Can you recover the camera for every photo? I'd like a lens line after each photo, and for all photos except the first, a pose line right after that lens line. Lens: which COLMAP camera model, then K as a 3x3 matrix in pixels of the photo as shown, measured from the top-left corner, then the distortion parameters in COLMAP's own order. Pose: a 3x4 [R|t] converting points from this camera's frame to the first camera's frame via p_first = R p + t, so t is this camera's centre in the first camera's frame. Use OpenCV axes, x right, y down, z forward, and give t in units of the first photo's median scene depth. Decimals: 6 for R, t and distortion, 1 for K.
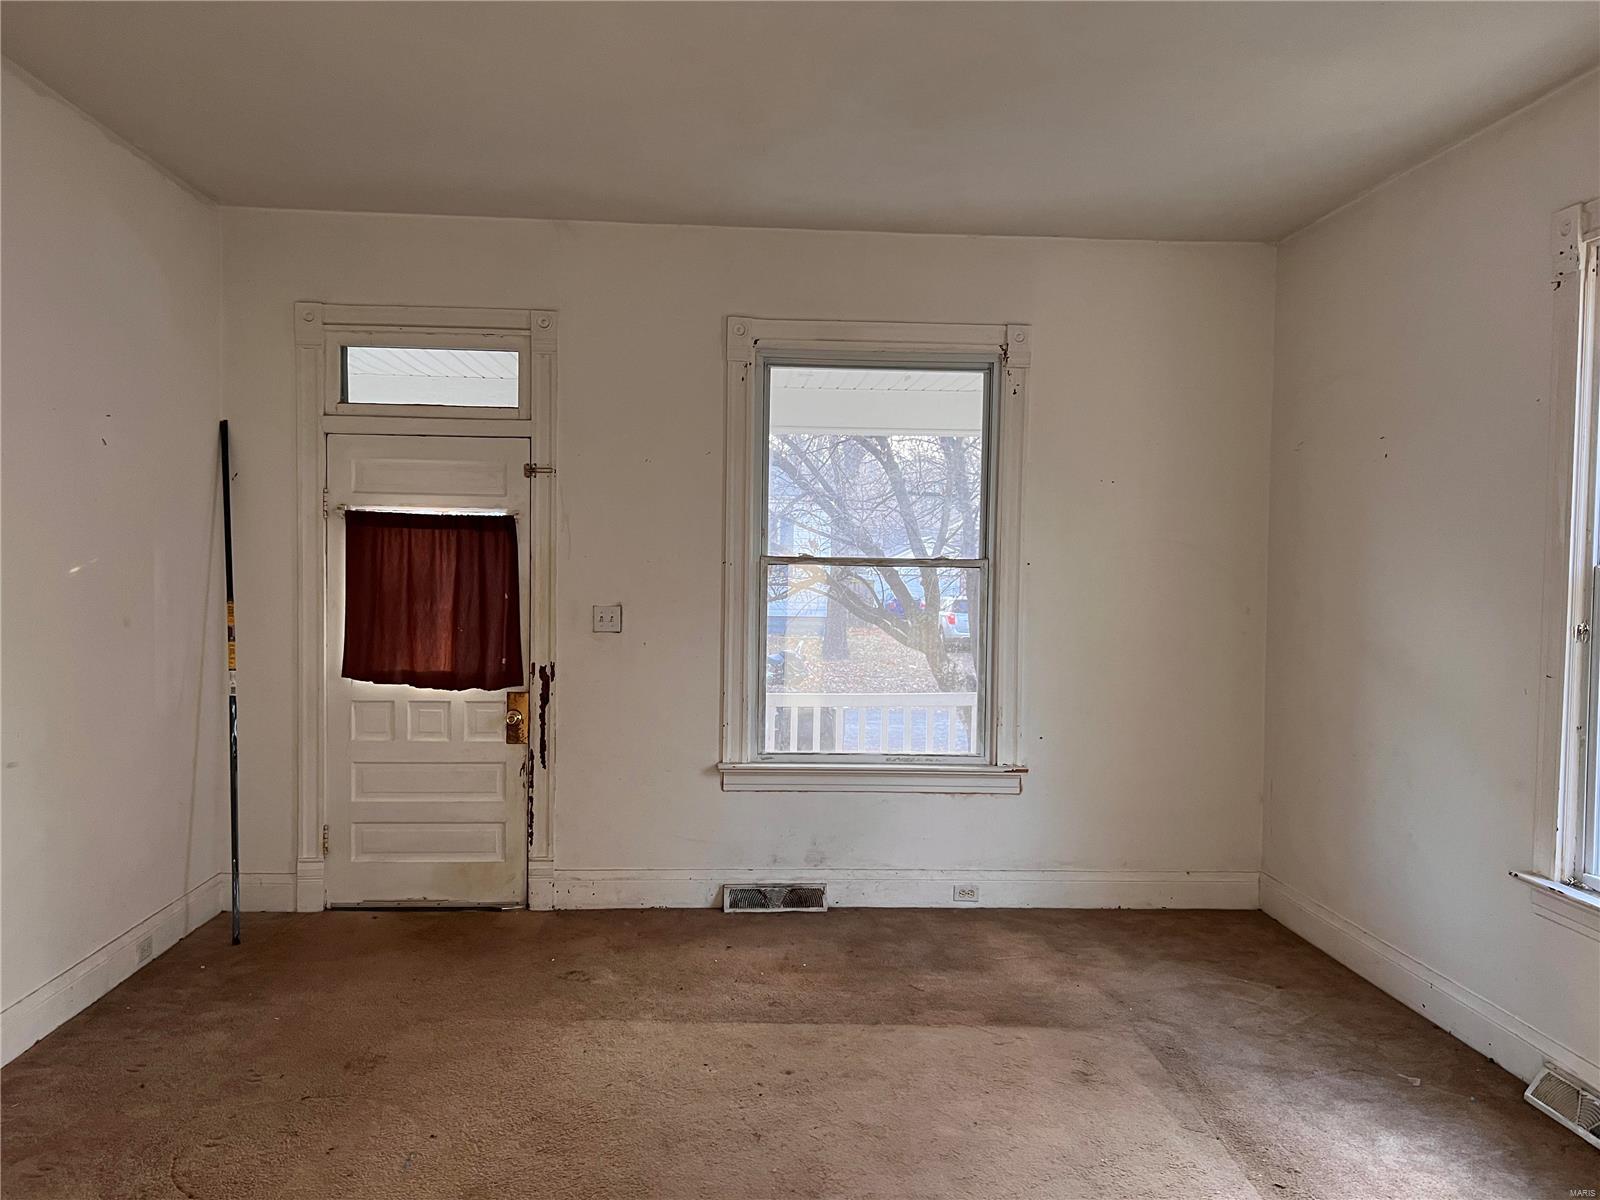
lens RADIAL K [[1211.4, 0, 799.1], [0, 1211.4, 612.4], [0, 0, 1]] dist [0.033994, -0.024858]
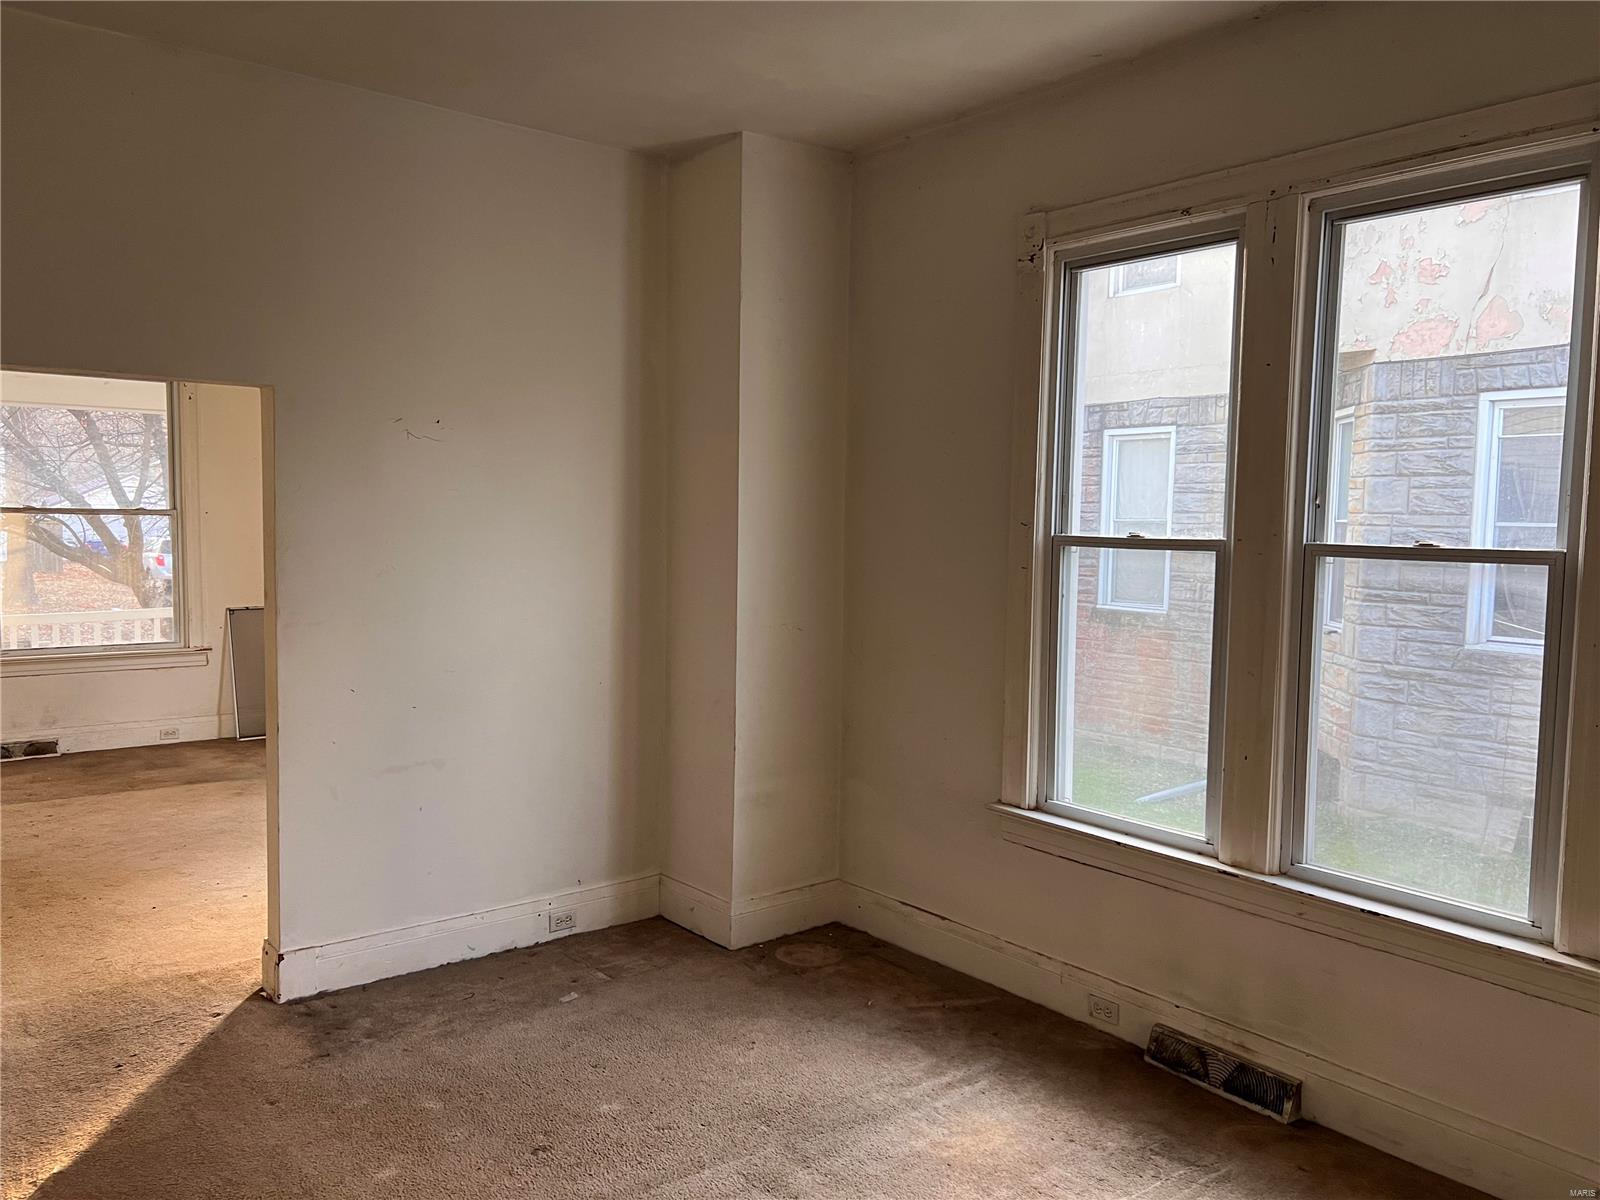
lens RADIAL K [[1211.4, 0, 813.0], [0, 1211.4, 592.4], [0, 0, 1]] dist [0.033994, -0.024858]
pose [[0.817690, -0.045488, 0.573859, -0.071106], [0.026834, 0.998801, 0.040937, 0.017207], [-0.575034, -0.018075, 0.817930, -0.696709]]
